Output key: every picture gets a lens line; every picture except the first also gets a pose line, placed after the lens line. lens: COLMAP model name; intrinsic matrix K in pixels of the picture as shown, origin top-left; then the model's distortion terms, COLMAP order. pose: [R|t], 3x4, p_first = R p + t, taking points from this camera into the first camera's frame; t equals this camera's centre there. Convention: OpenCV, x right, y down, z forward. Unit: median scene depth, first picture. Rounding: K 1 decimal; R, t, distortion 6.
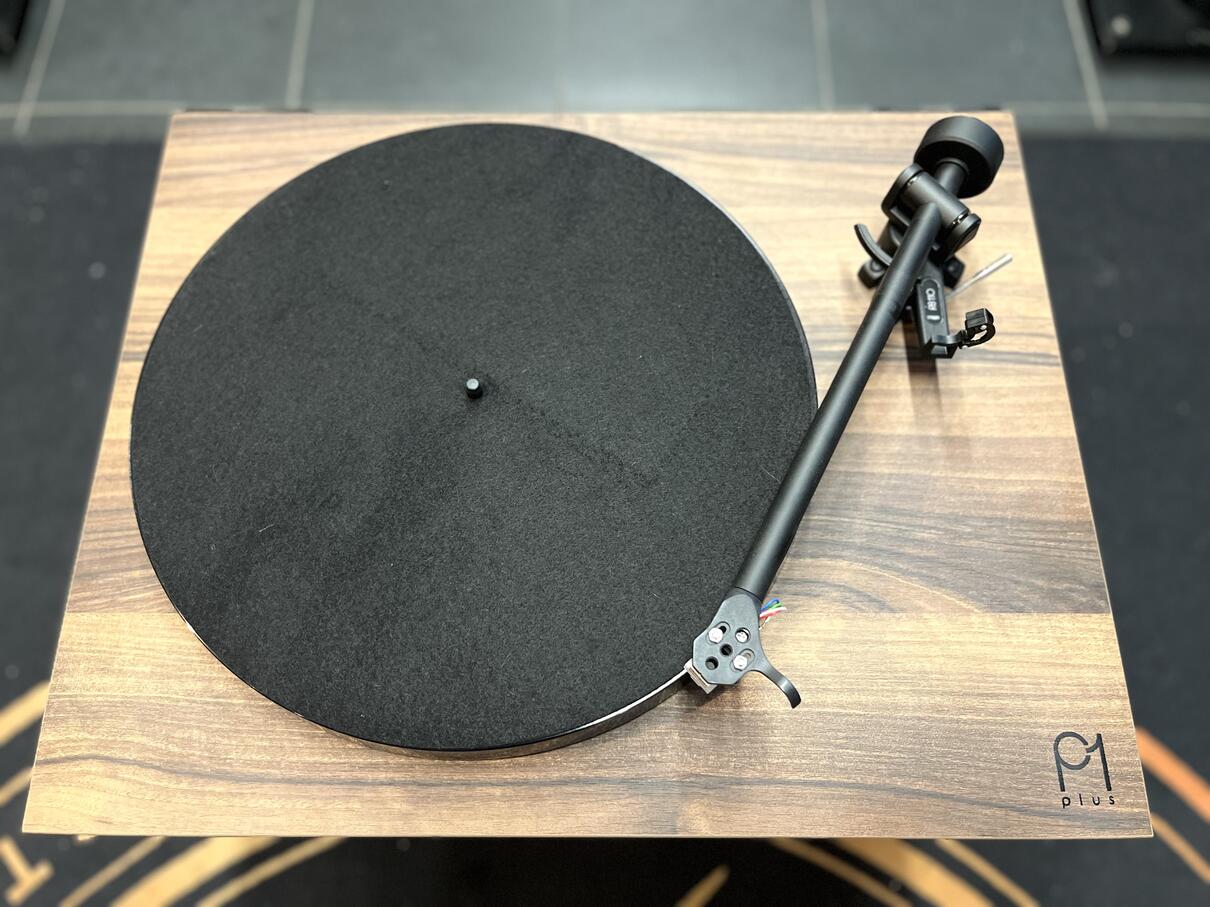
lens RADIAL K [[962.8, 0, 605.0], [0, 962.8, 453.5], [0, 0, 1]] dist [0.041190, -0.073620]
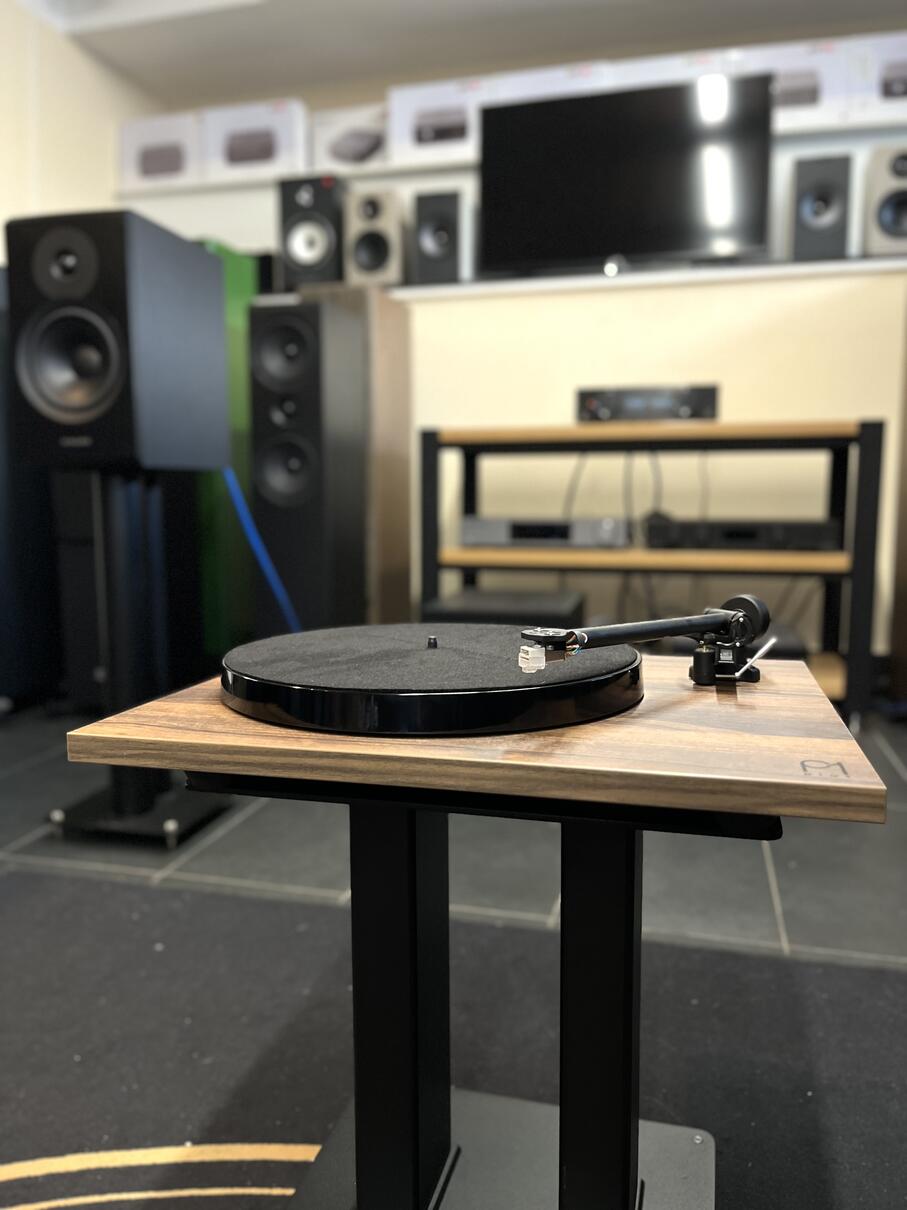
lens RADIAL K [[917.8, 0, 453.5], [0, 917.8, 605.0], [0, 0, 1]] dist [0.039905, -0.081787]
pose [[0.970596, 0.029149, -0.238941, 0.294498], [-0.221253, 0.499021, -0.837870, 1.283256], [0.094814, 0.866100, 0.490797, 0.172886]]
